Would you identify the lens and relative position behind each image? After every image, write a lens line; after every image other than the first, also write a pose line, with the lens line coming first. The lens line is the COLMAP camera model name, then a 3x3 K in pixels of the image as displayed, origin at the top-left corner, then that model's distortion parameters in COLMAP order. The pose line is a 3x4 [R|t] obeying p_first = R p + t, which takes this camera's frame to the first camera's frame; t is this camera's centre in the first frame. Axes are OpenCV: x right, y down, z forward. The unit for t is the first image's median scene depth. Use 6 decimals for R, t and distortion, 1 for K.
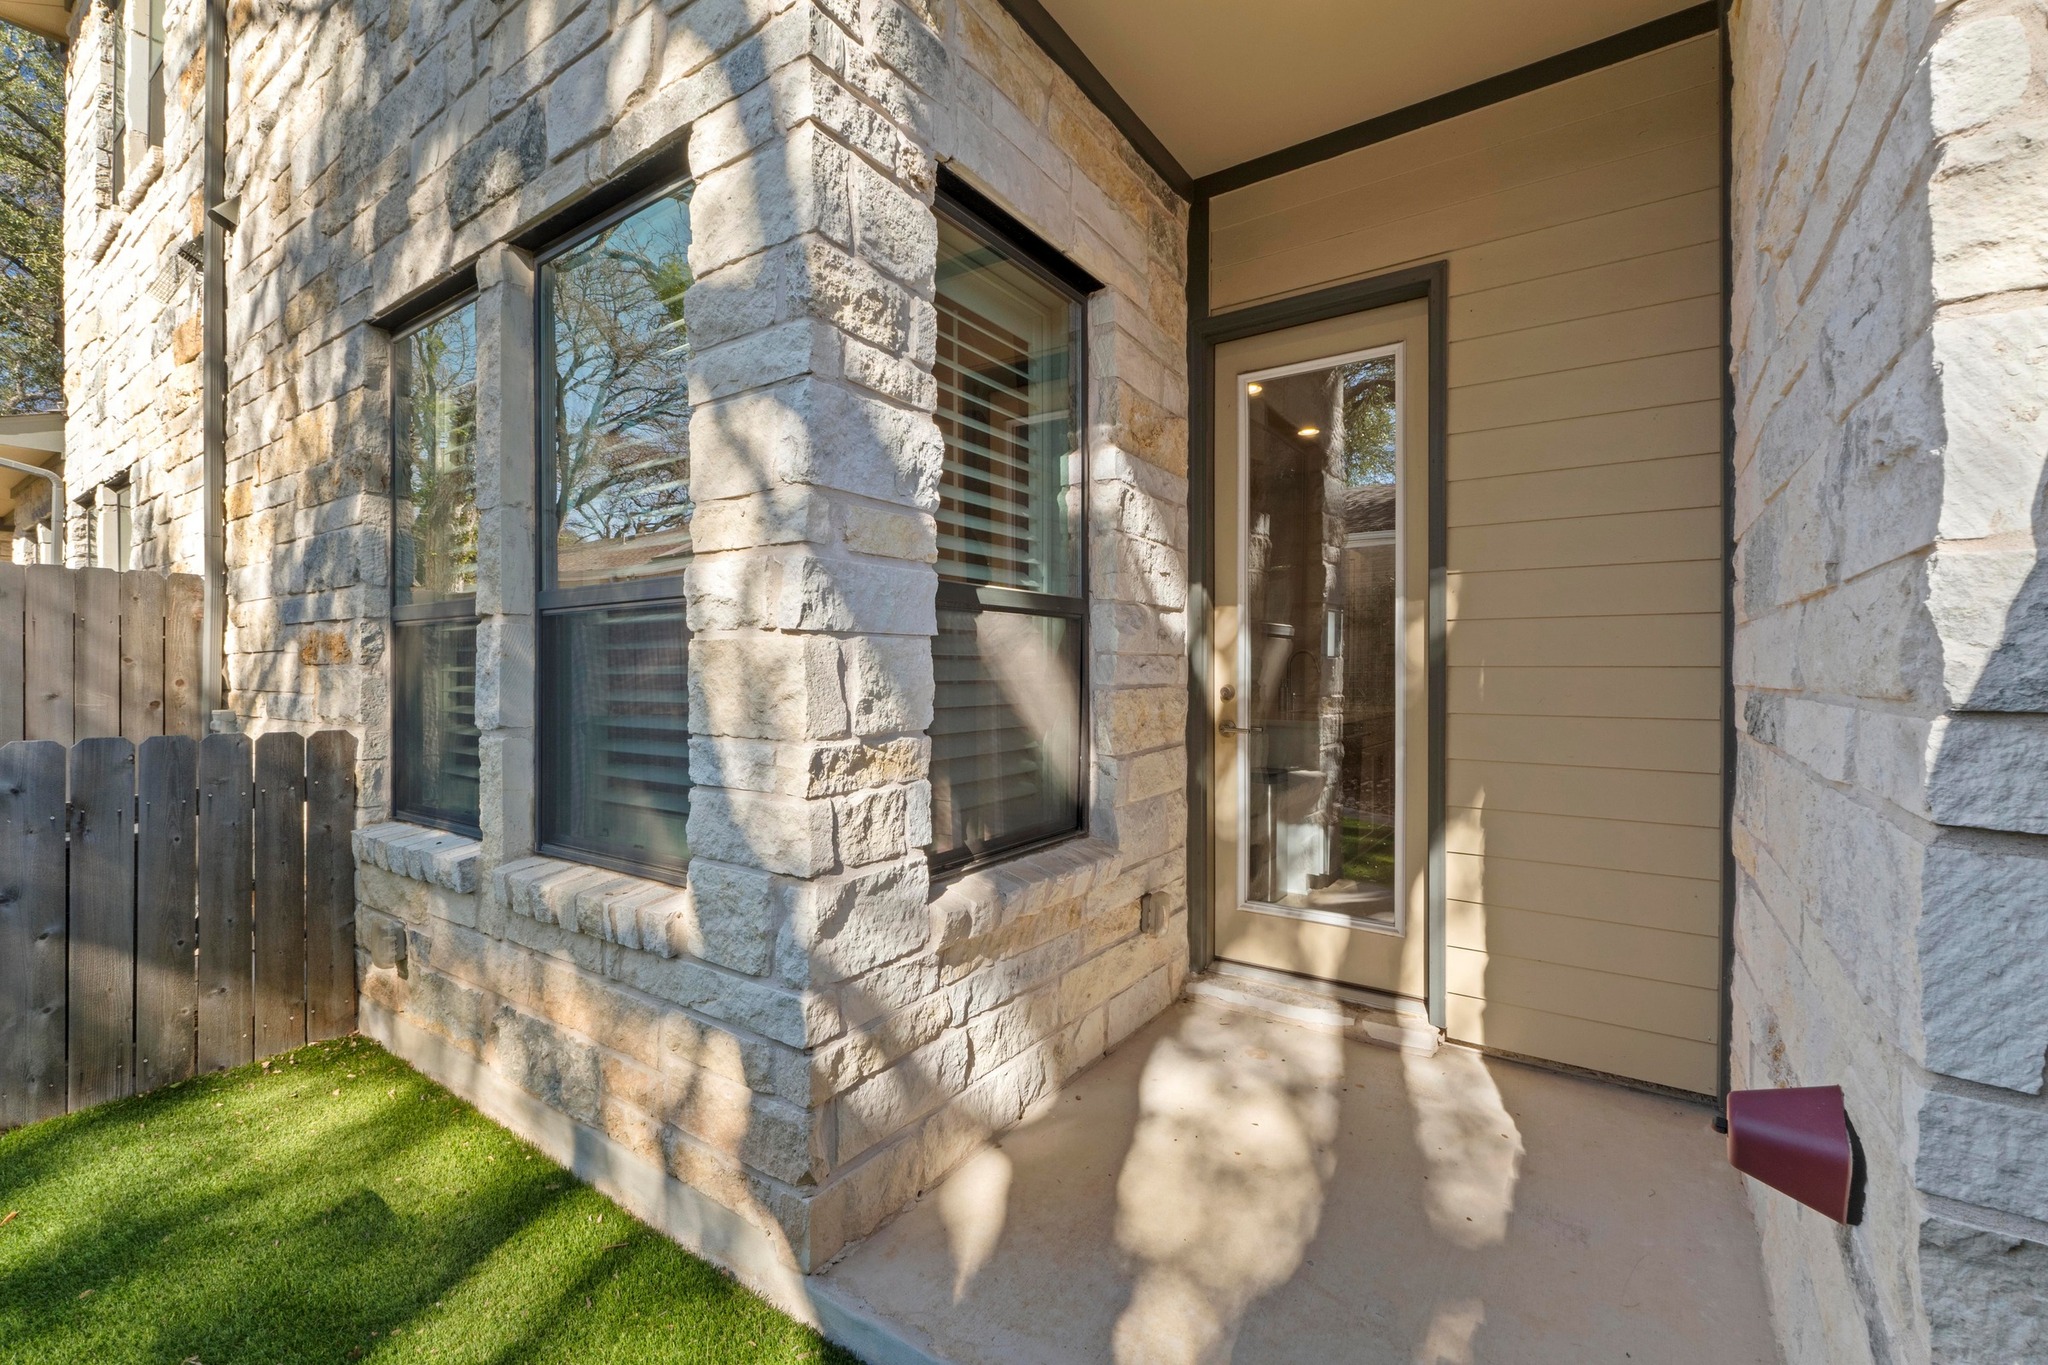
lens RADIAL K [[859.2, 0, 1014.3], [0, 859.2, 678.3], [0, 0, 1]] dist [-0.003577, -0.000190]
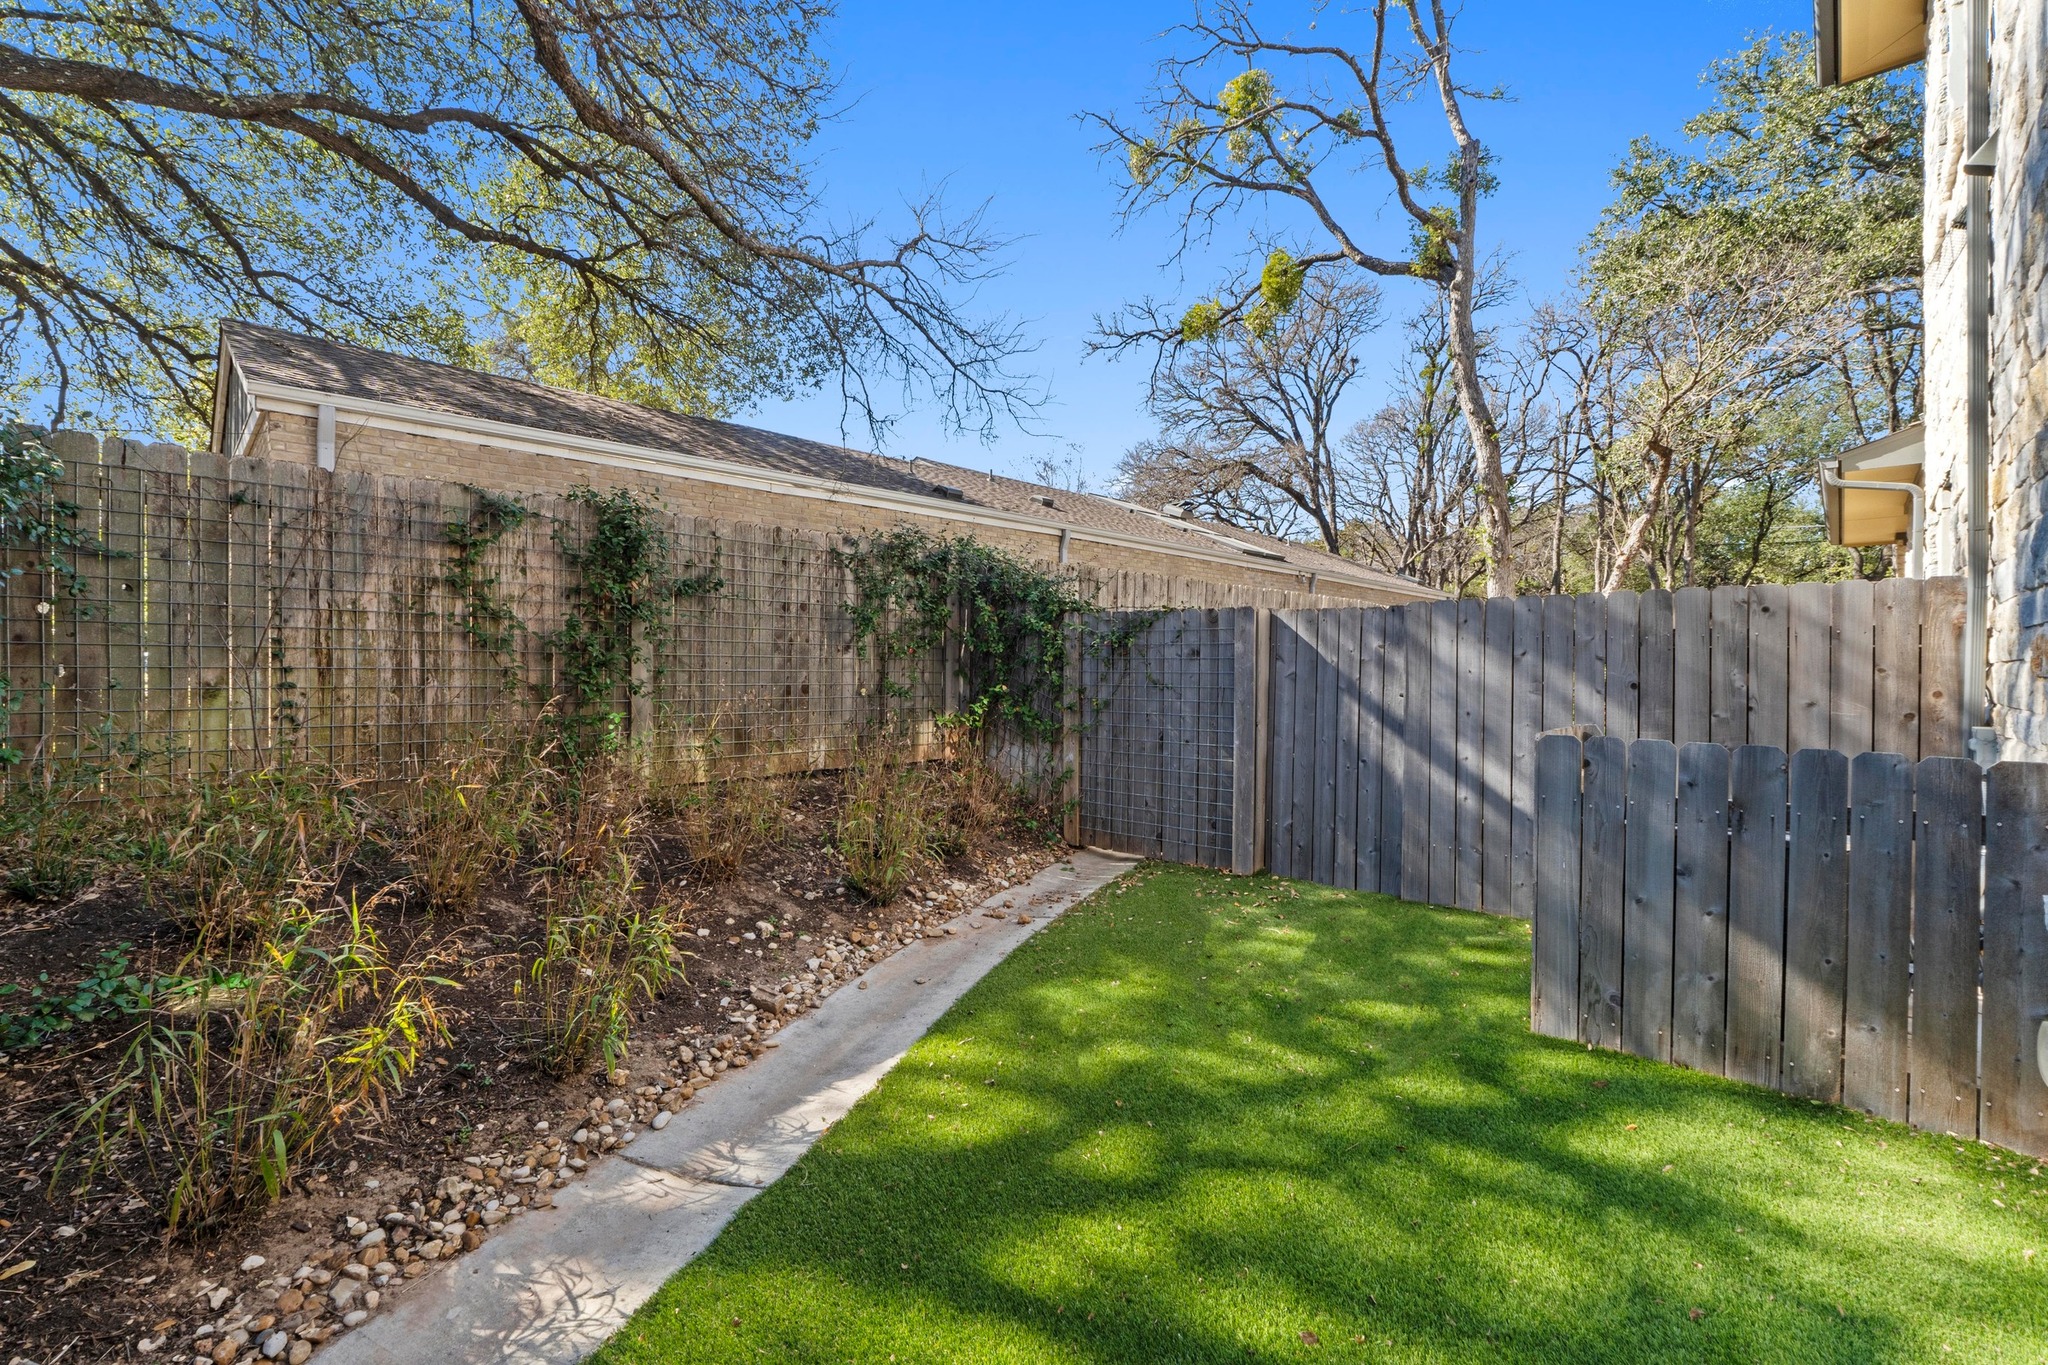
lens RADIAL K [[871.4, 0, 1019.0], [0, 871.4, 671.4], [0, 0, 1]] dist [-0.002205, -0.000506]
pose [[-0.154341, 0.000886, -0.988017, 0.155149], [-0.011814, 0.999926, 0.002742, -0.015515], [0.987947, 0.012095, -0.154319, 0.235939]]
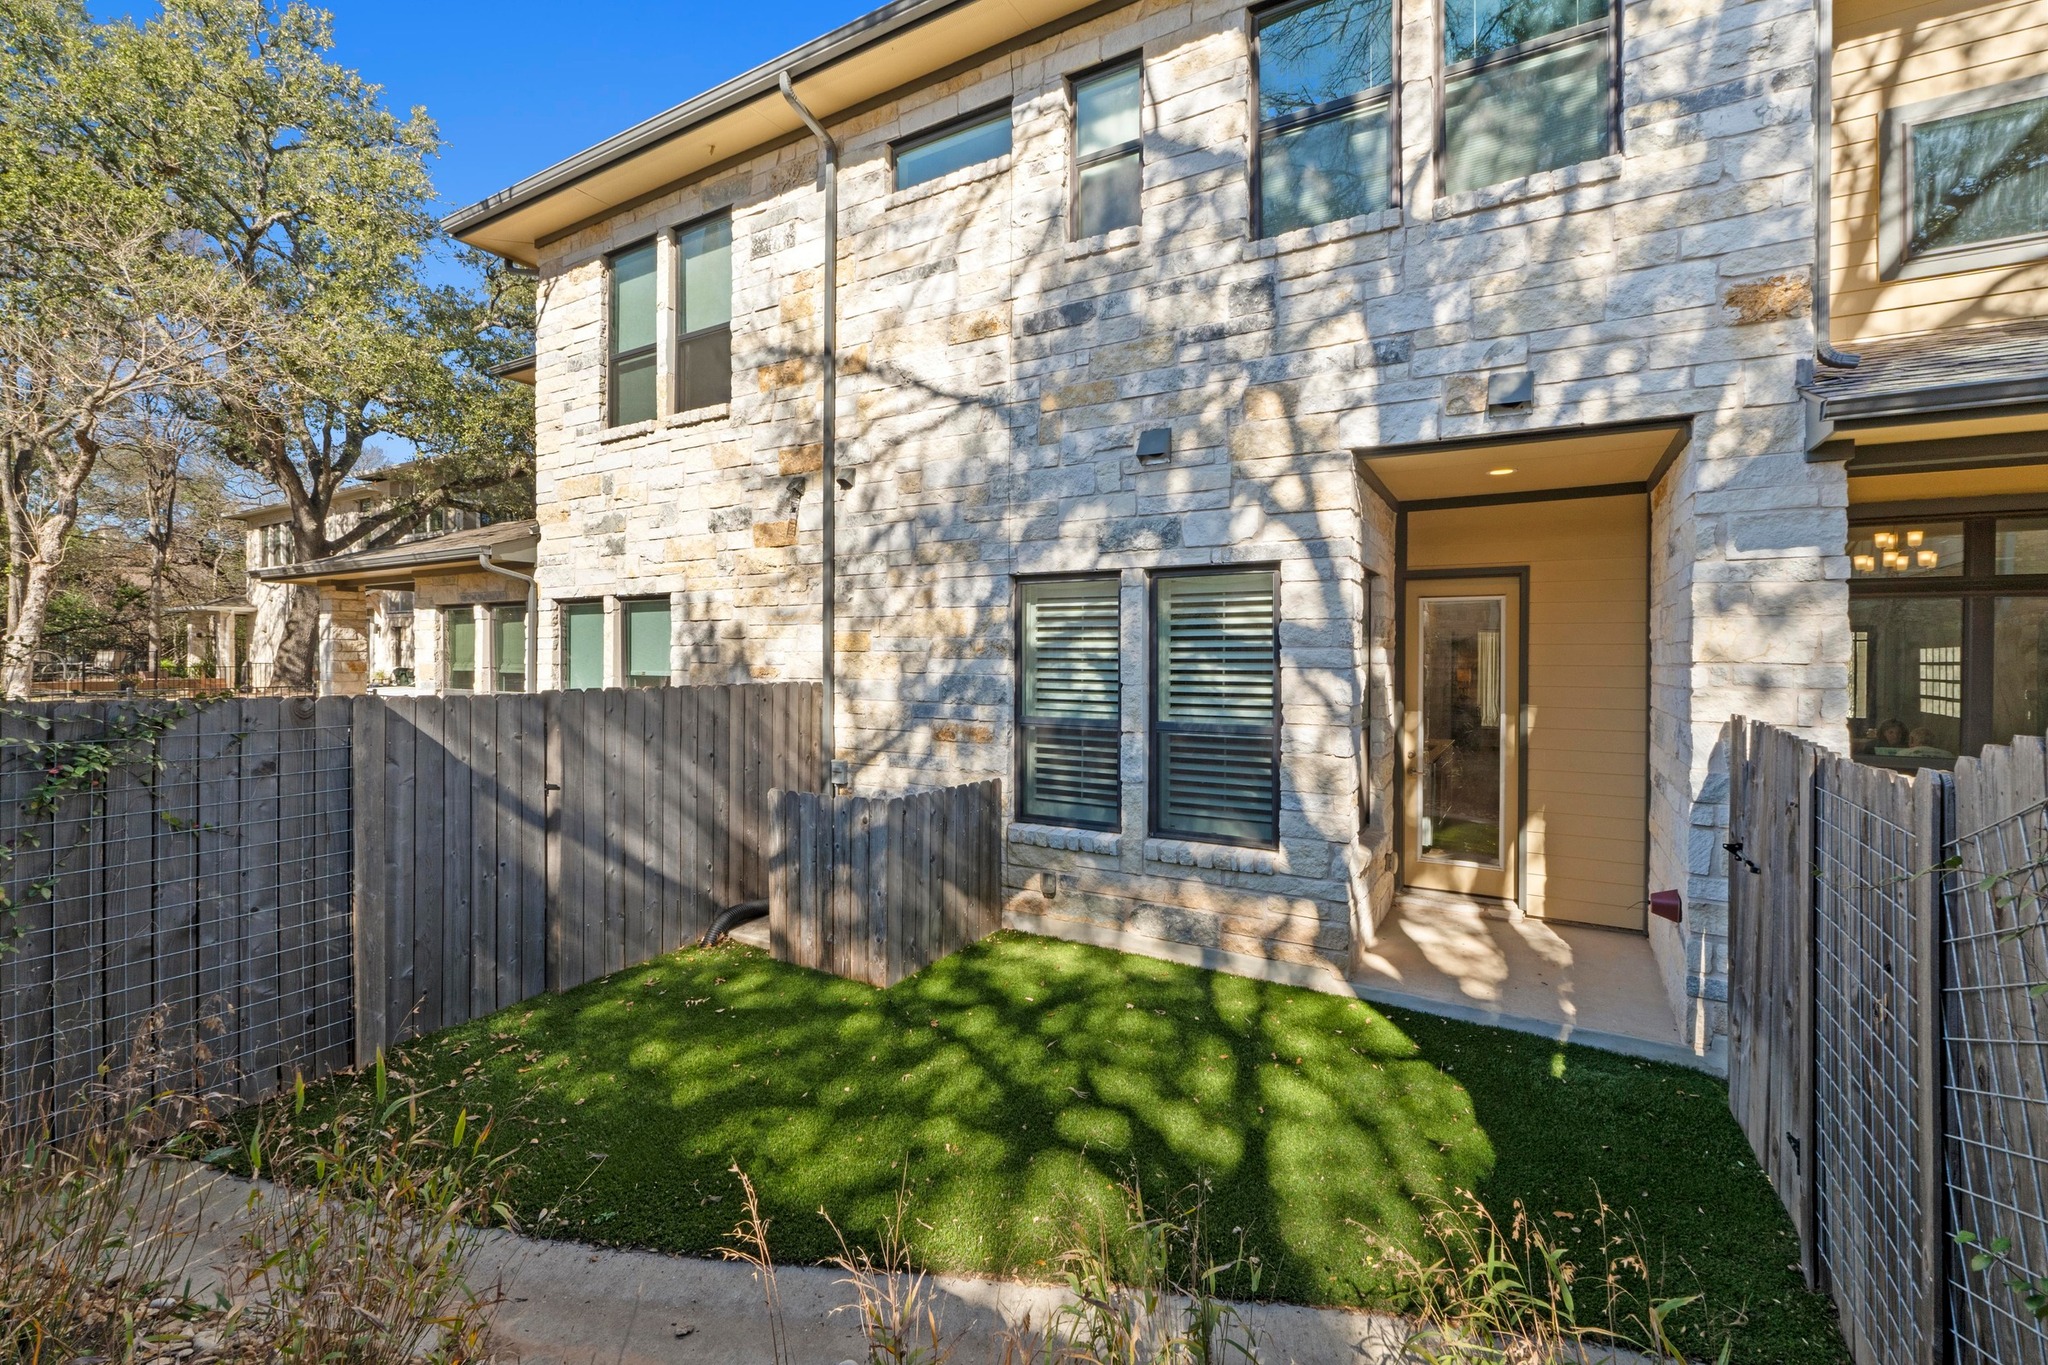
lens RADIAL K [[874.5, 0, 1018.6], [0, 874.5, 664.6], [0, 0, 1]] dist [-0.004563, -0.000533]
pose [[0.996795, 0.003518, 0.079919, -1.029376], [-0.003563, 0.999994, 0.000426, -0.235073], [-0.079917, -0.000709, 0.996801, -1.190188]]
